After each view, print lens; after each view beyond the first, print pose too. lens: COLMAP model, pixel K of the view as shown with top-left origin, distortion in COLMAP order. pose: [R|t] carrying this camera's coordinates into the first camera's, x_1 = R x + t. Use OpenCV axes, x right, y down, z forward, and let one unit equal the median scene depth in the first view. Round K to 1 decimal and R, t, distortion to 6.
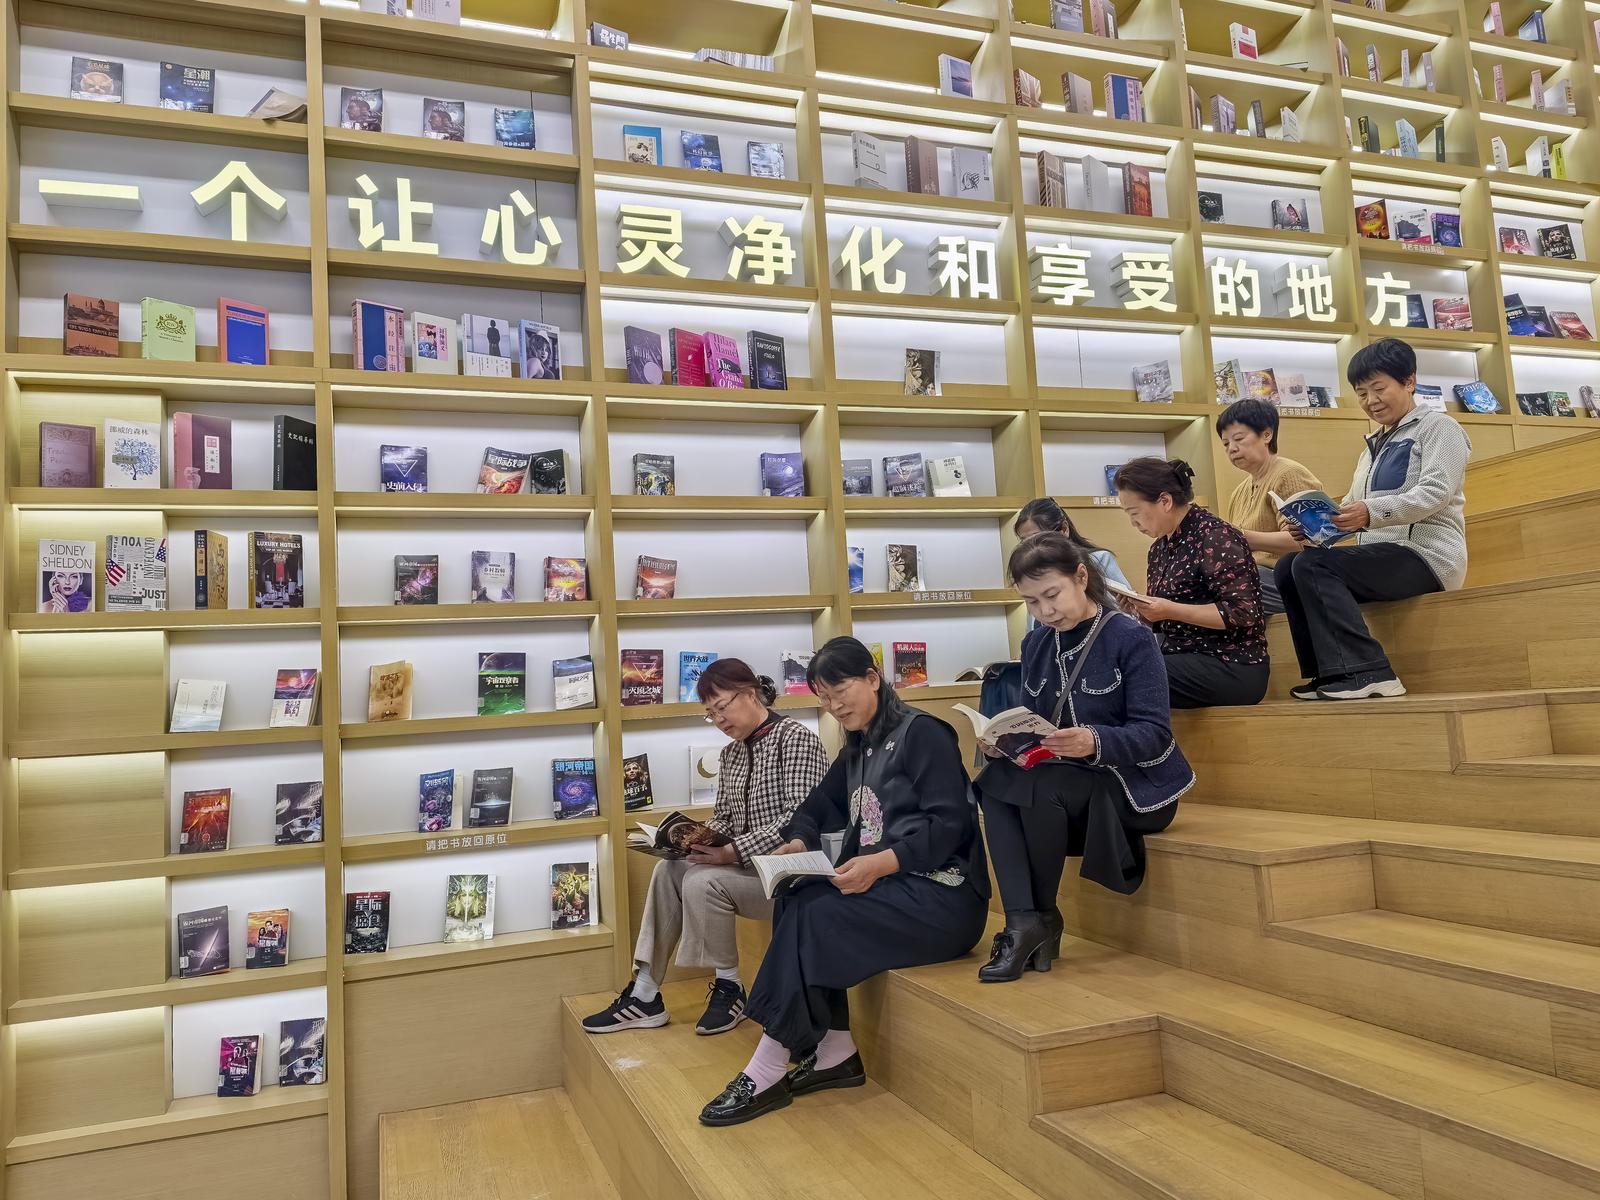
lens RADIAL K [[1144.0, 0, 800.0], [0, 1144.0, 600.0], [0, 0, 1]] dist [0.100826, -0.105949]
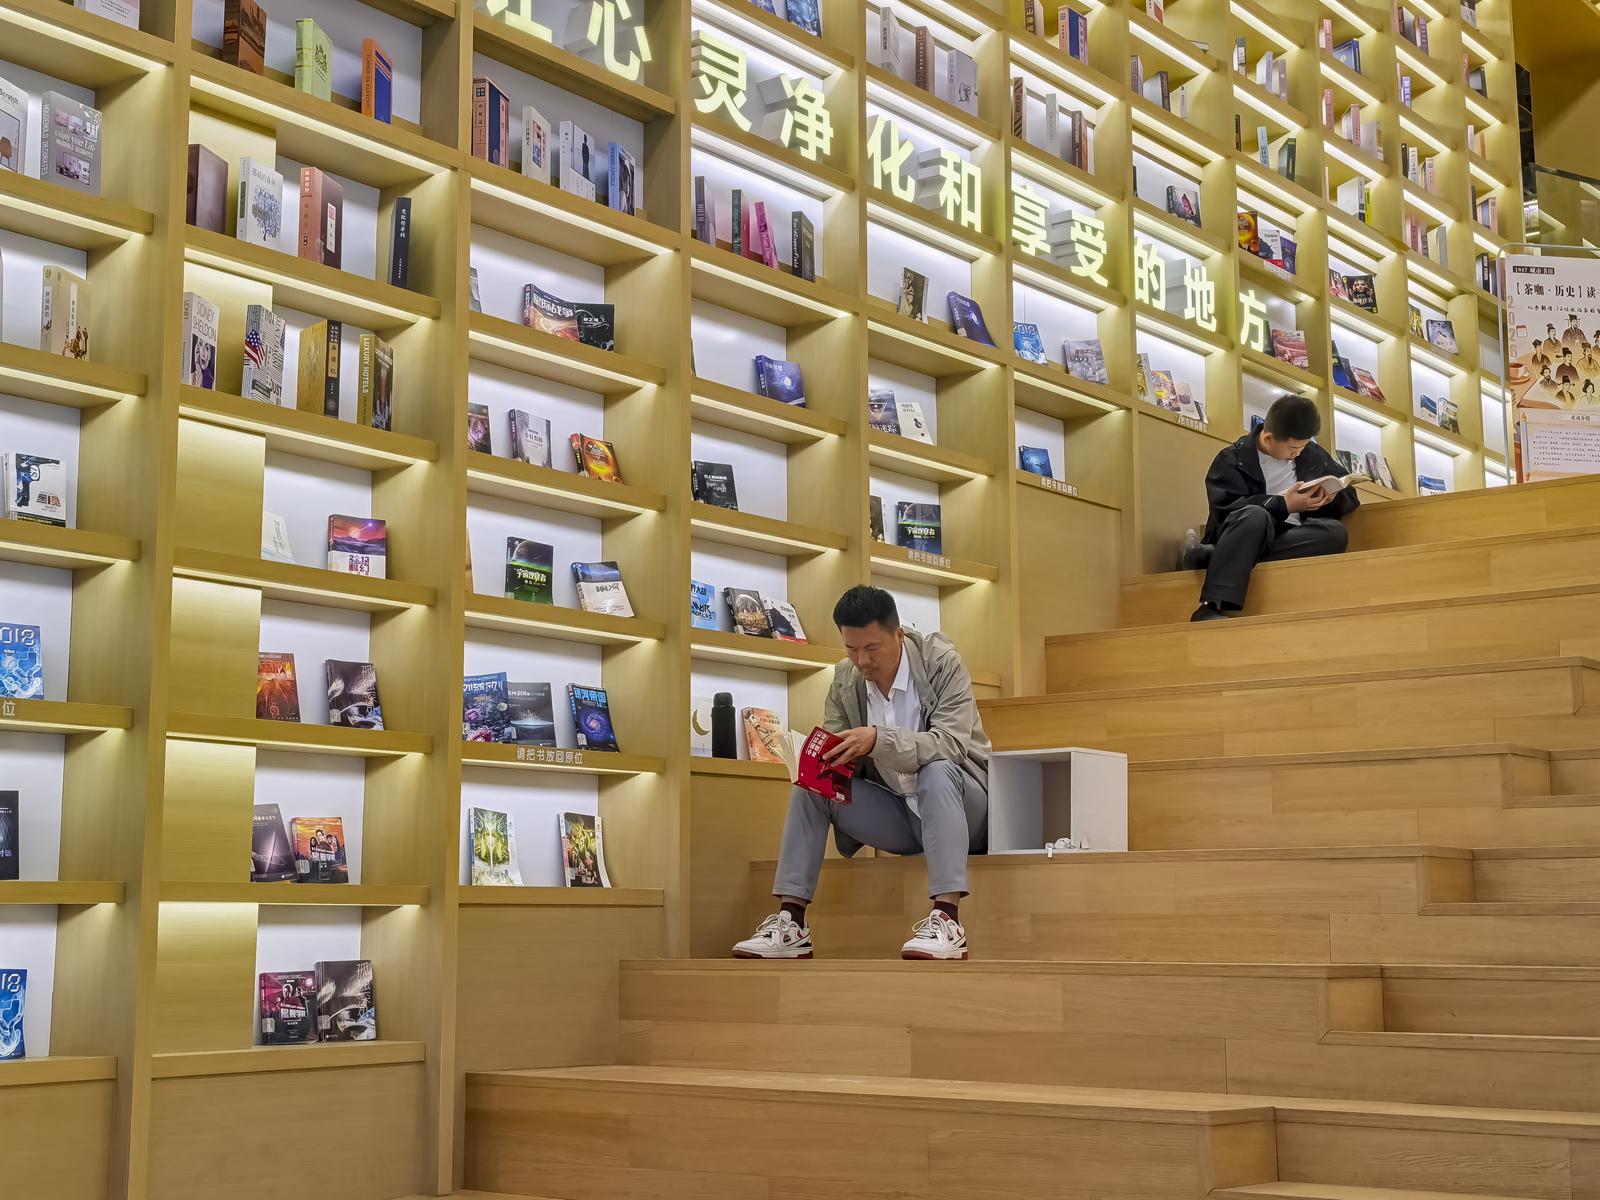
lens RADIAL K [[2209.7, 0, 798.6], [0, 2209.7, 577.3], [0, 0, 1]] dist [0.192439, 0.021571]
pose [[0.851540, 0.137339, 0.505982, -0.814078], [-0.096547, 0.989653, -0.106138, 0.200420], [-0.515323, 0.041530, 0.855989, -0.374957]]
